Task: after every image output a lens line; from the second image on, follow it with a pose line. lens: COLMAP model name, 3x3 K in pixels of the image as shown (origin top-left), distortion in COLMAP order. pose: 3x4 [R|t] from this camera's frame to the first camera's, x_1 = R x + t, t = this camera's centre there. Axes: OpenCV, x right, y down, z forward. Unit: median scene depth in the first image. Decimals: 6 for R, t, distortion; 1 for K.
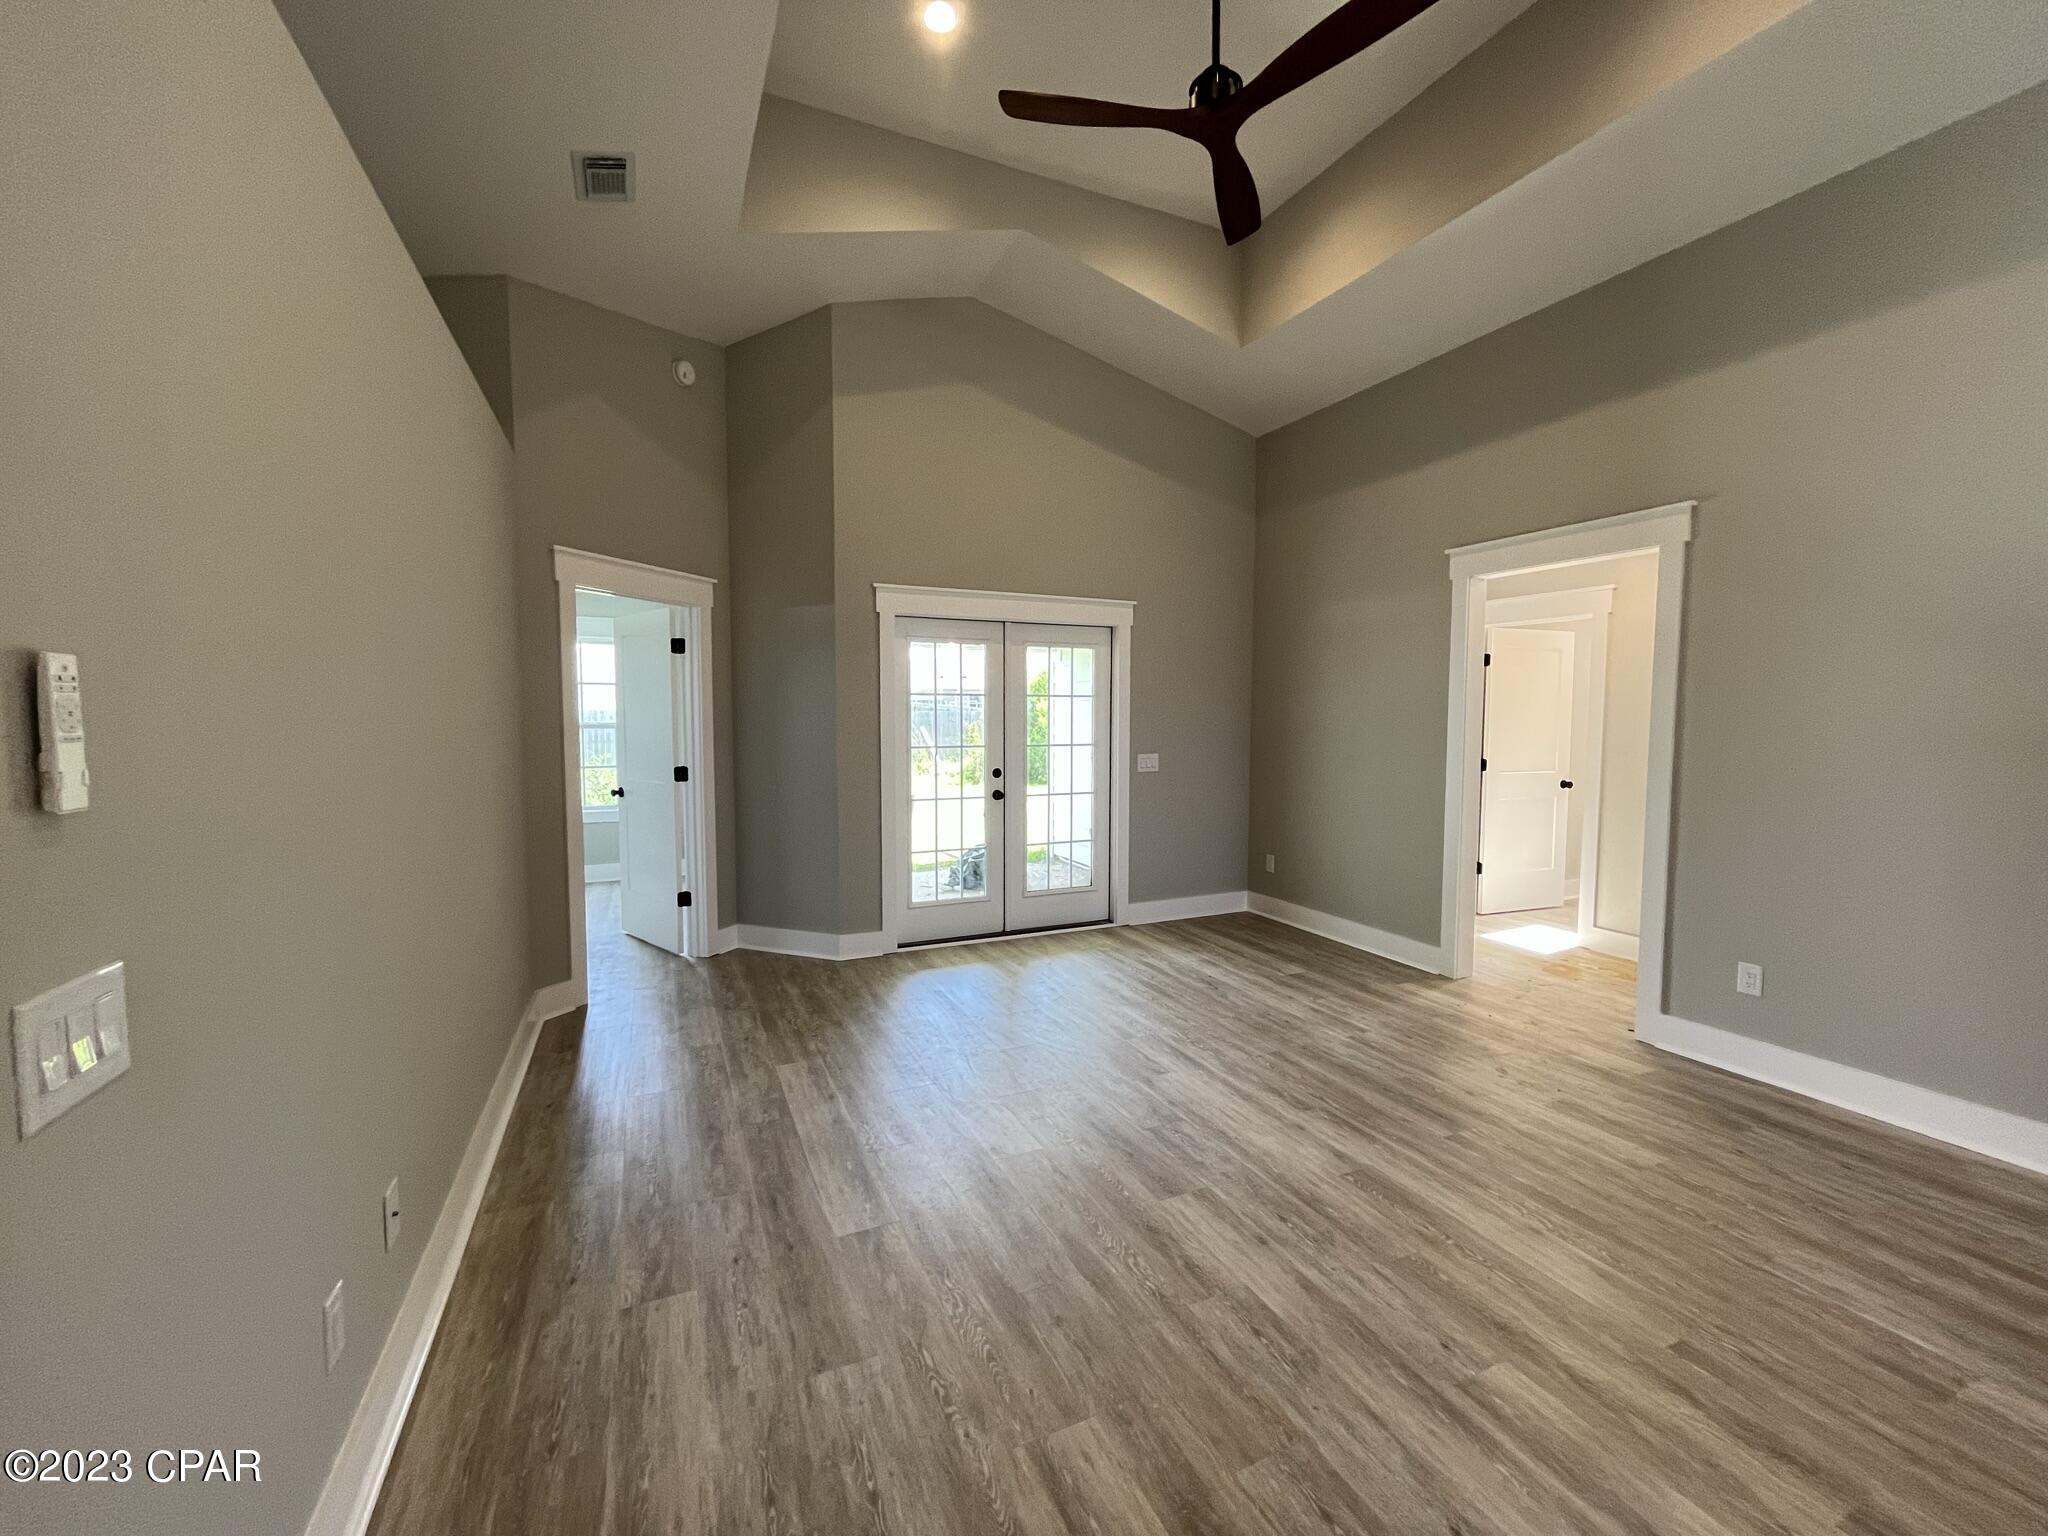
lens RADIAL K [[827.9, 0, 1046.6], [0, 827.9, 763.9], [0, 0, 1]] dist [-0.001776, -0.000200]
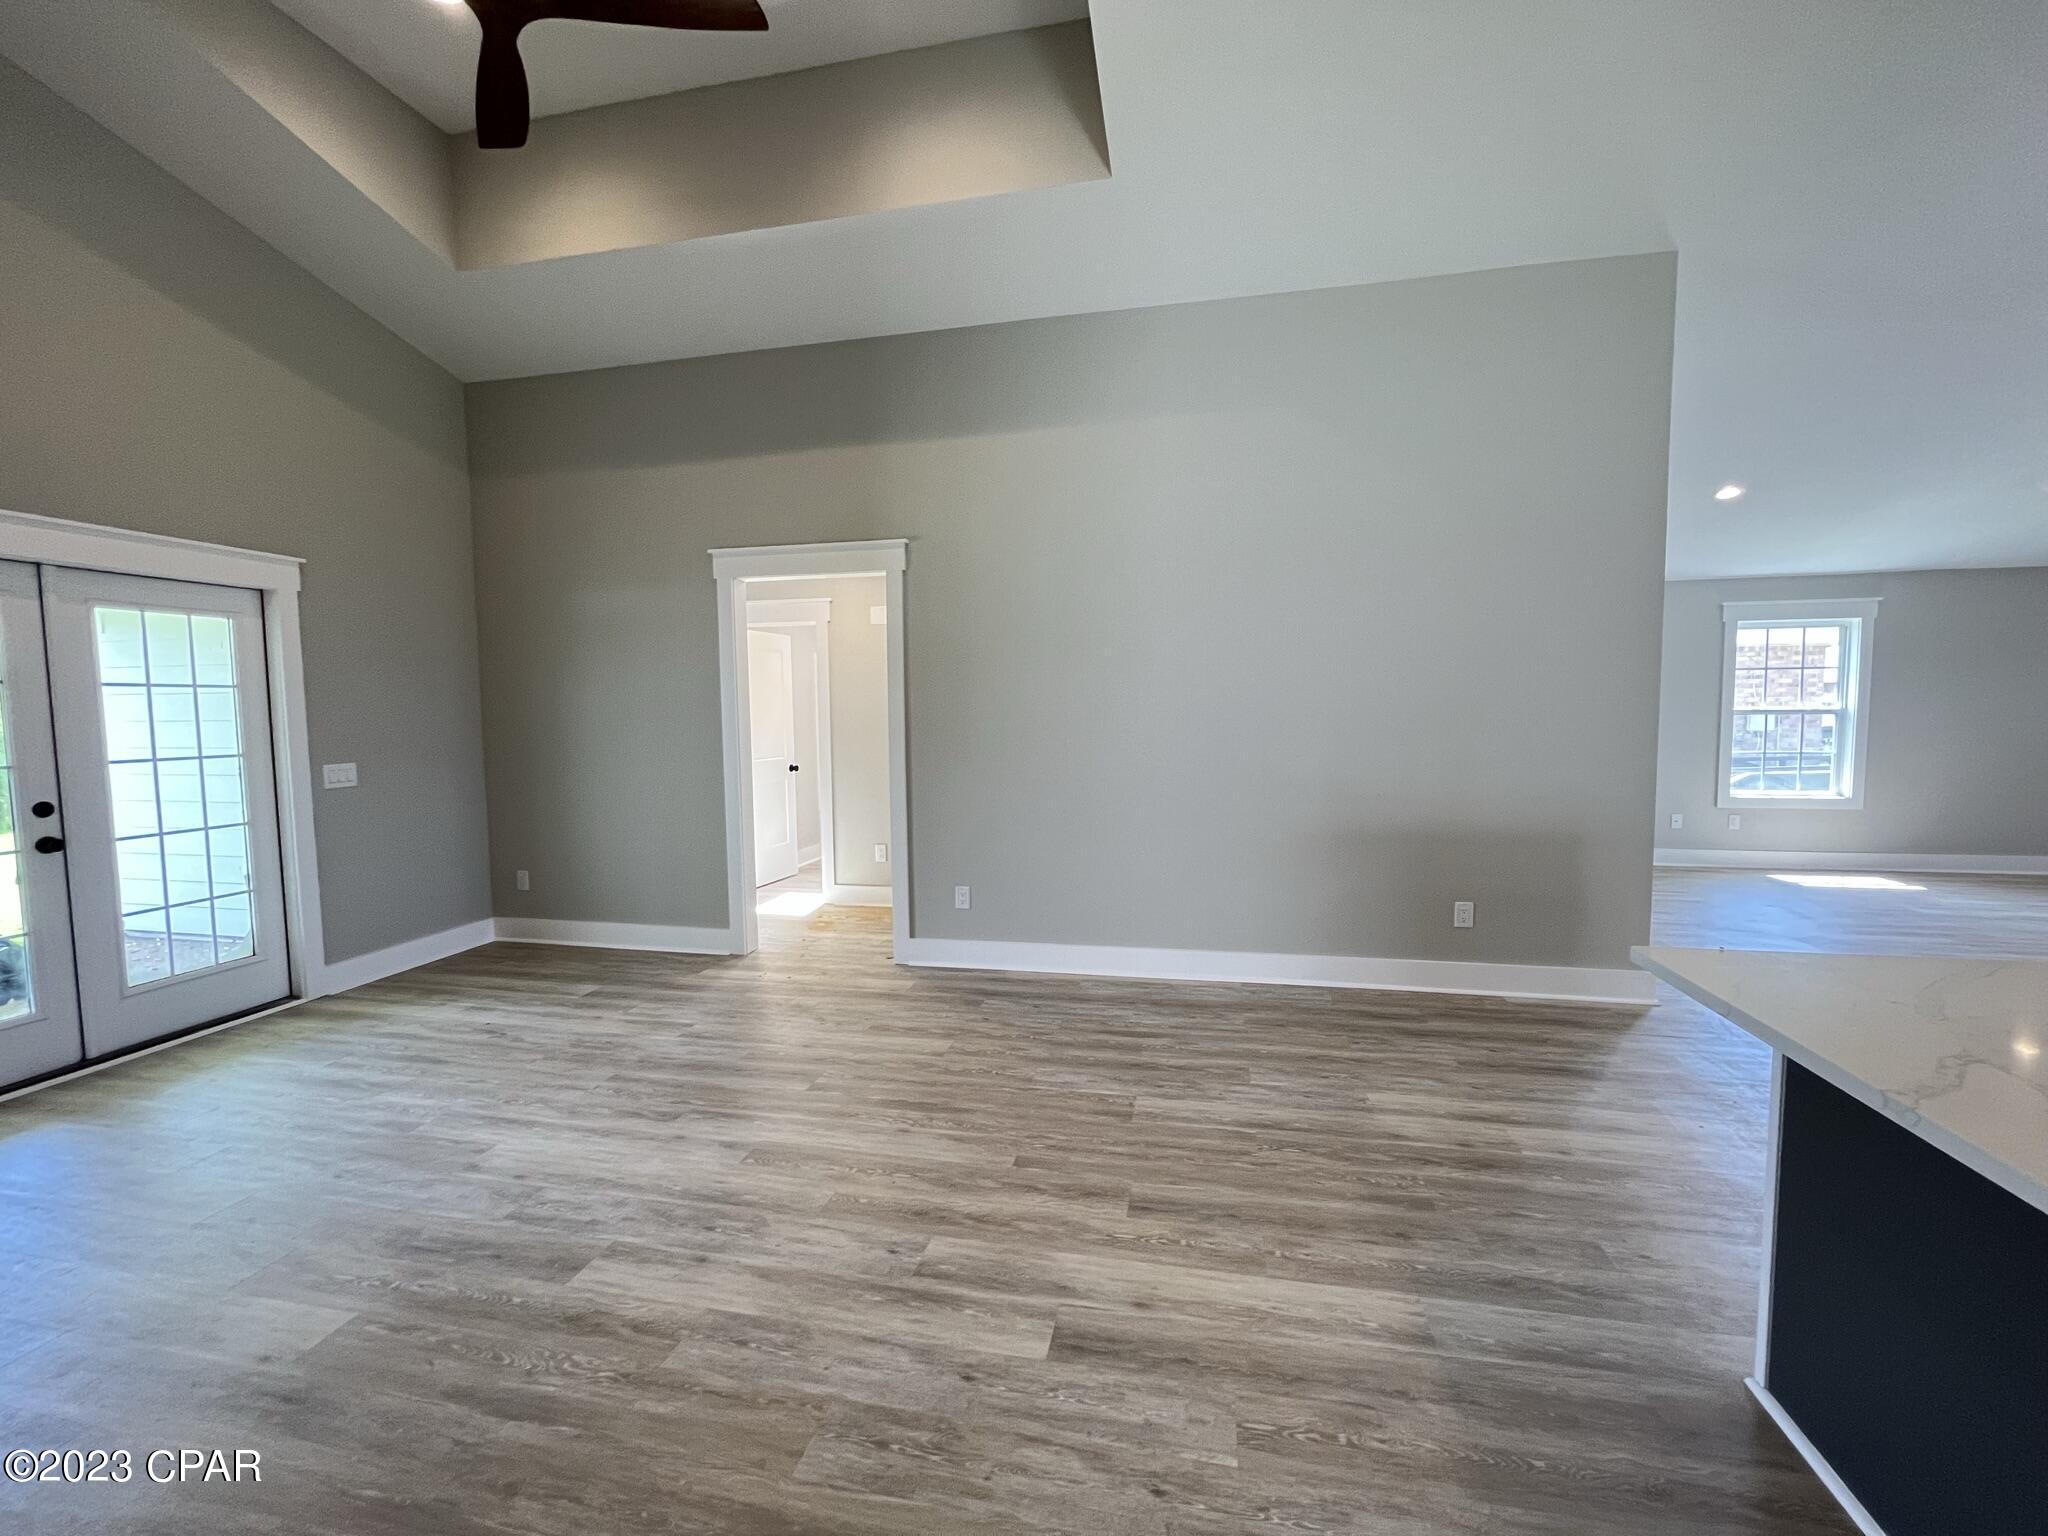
lens RADIAL K [[822.7, 0, 1029.7], [0, 822.7, 763.6], [0, 0, 1]] dist [-0.001737, 0.000283]
pose [[0.605653, -0.062369, 0.793281, -0.154650], [0.060074, 0.997662, 0.032572, 0.001902], [-0.793458, 0.027928, 0.607984, 0.079313]]
